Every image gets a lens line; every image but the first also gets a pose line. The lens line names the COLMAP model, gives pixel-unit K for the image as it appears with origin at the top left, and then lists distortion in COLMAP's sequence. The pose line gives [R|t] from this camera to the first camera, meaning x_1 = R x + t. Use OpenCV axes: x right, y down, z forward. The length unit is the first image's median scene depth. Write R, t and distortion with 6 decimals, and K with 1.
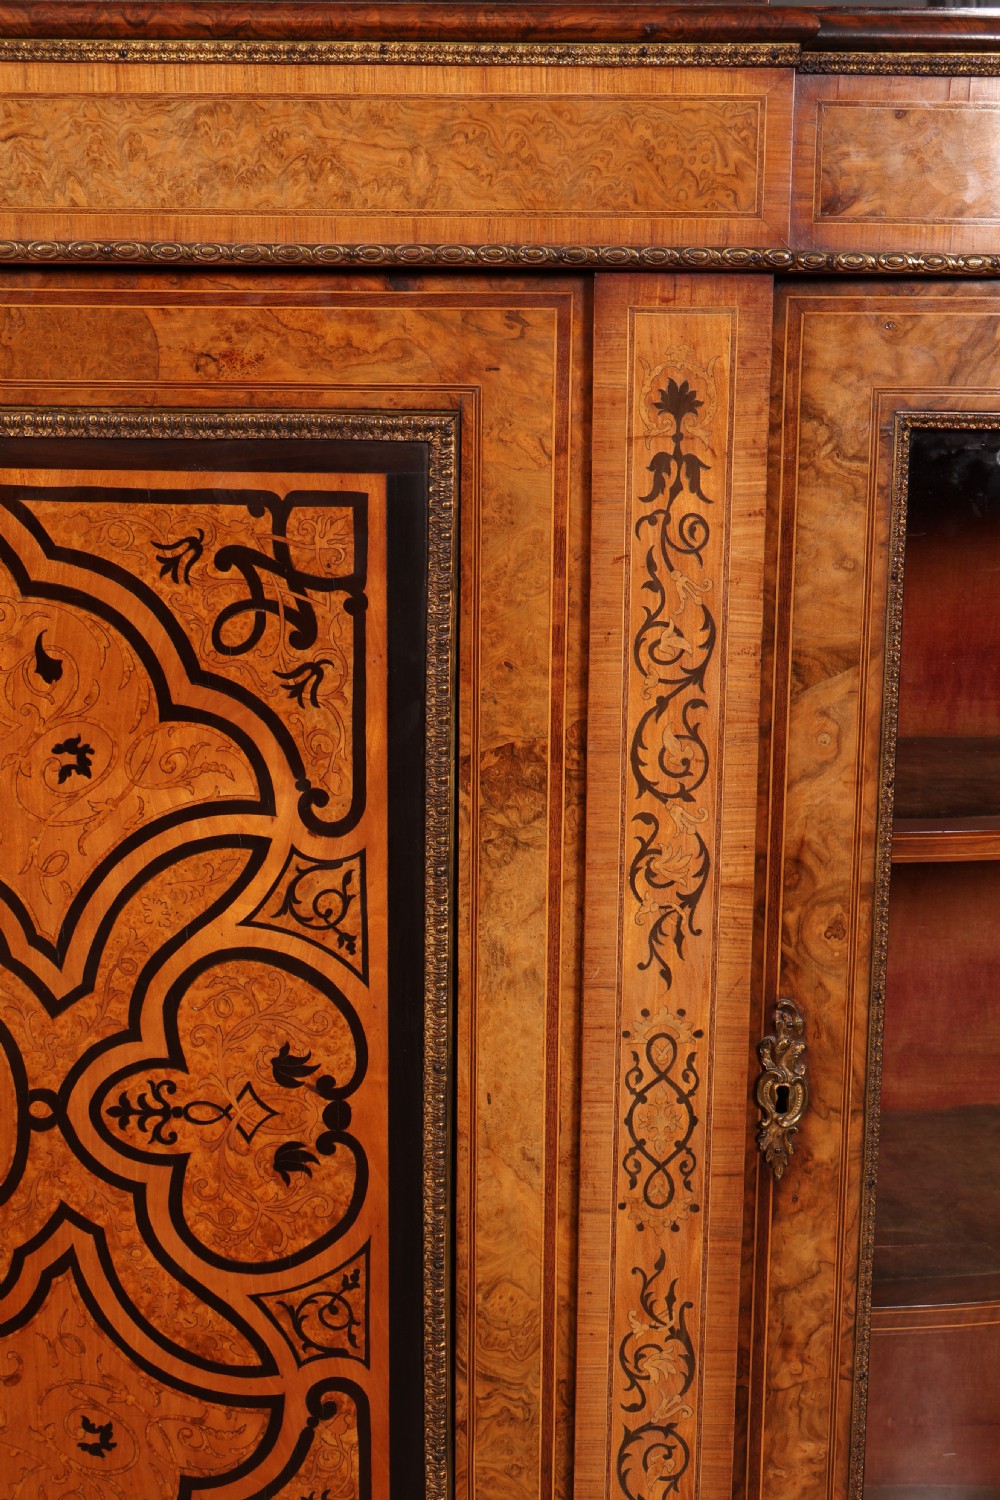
lens RADIAL K [[1977.2, 0, 500.0], [0, 1977.2, 750.0], [0, 0, 1]] dist [0.007292, -0.012814]
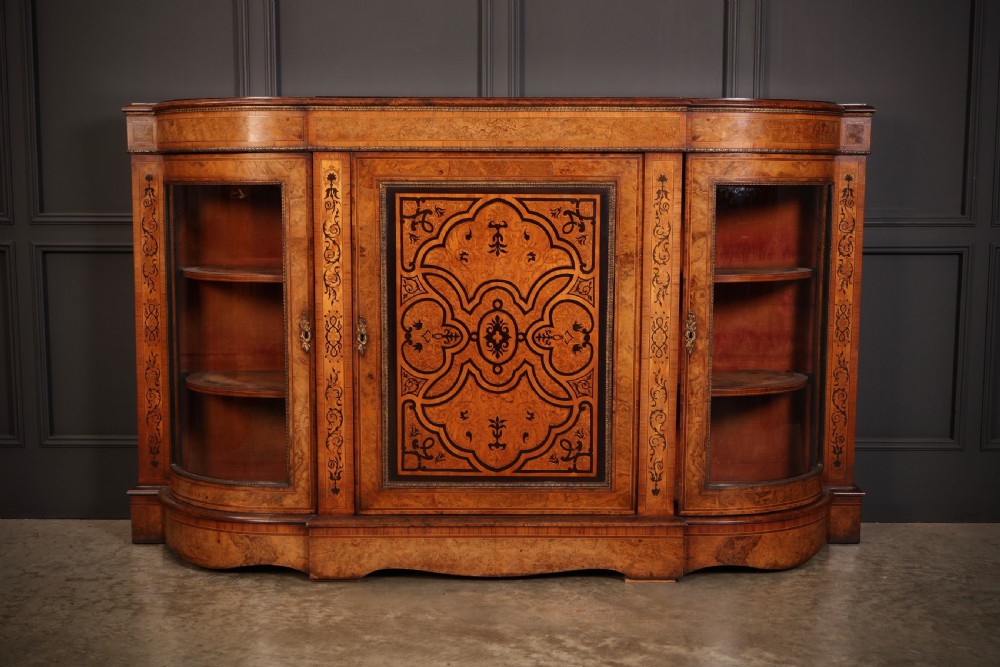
lens RADIAL K [[1318.1, 0, 503.8], [0, 1318.1, 332.3], [0, 0, 1]] dist [0.007292, -0.012814]
pose [[0.999986, -0.004683, 0.002564, -0.287256], [0.004837, 0.997973, -0.063455, 0.372425], [-0.002261, 0.063467, 0.997981, -2.039686]]
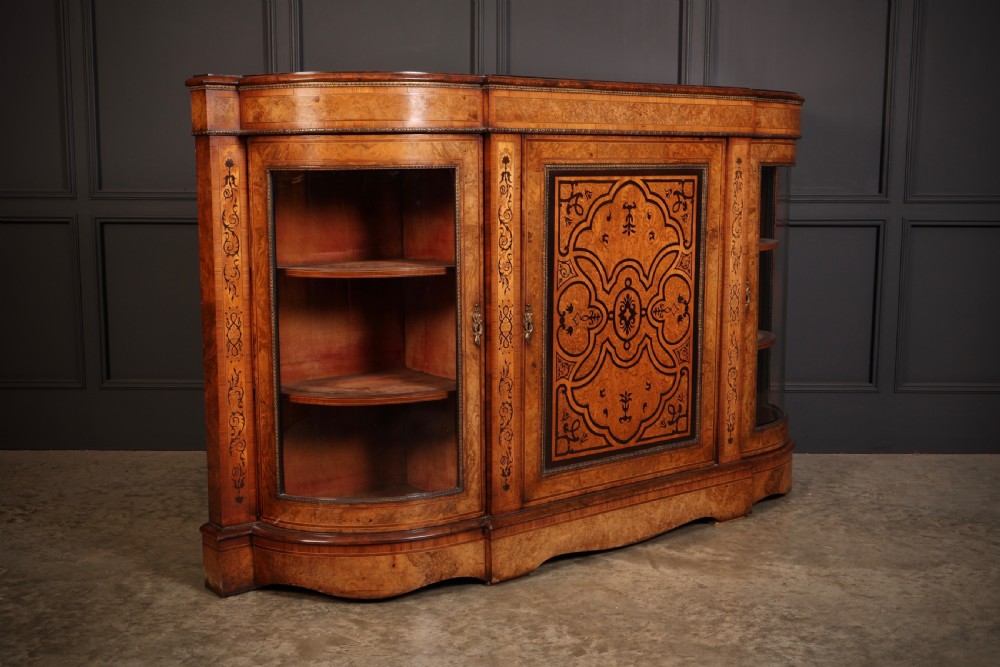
lens RADIAL K [[1239.0, 0, 503.0], [0, 1239.0, 341.6], [0, 0, 1]] dist [0.000305, 0.013625]
pose [[0.778314, -0.098125, 0.620160, -2.401810], [0.123781, 0.992308, 0.001660, 0.211459], [-0.615553, 0.075472, 0.784473, -1.134628]]
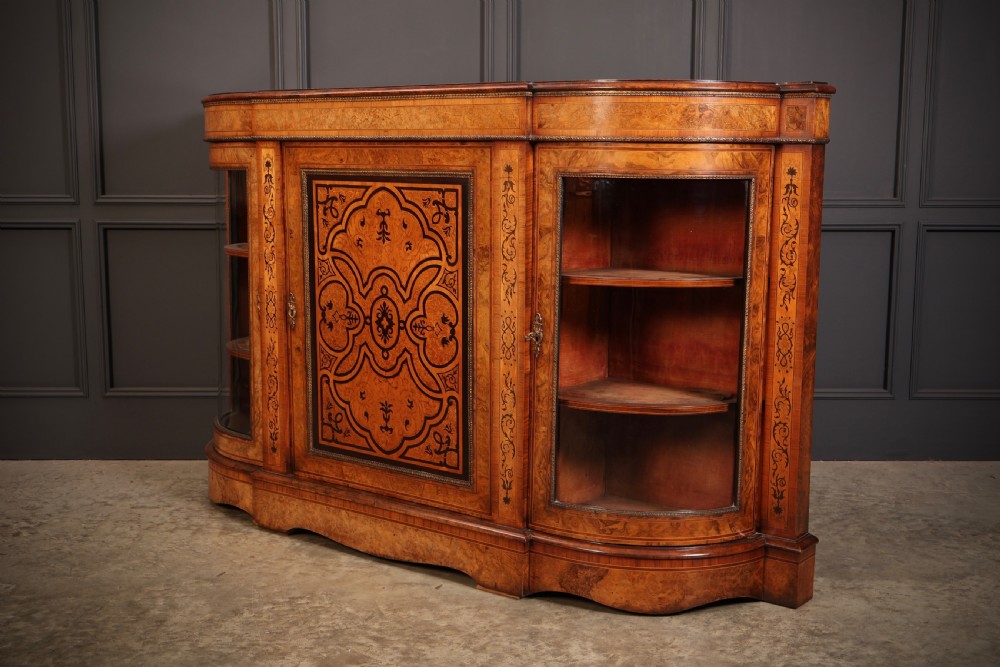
lens RADIAL K [[1239.0, 0, 503.0], [0, 1239.0, 341.6], [0, 0, 1]] dist [0.000305, 0.013625]
pose [[0.797681, 0.090044, -0.596319, 1.694984], [-0.113735, 0.993509, -0.002122, 0.206358], [0.592257, 0.069515, 0.802745, -1.165941]]
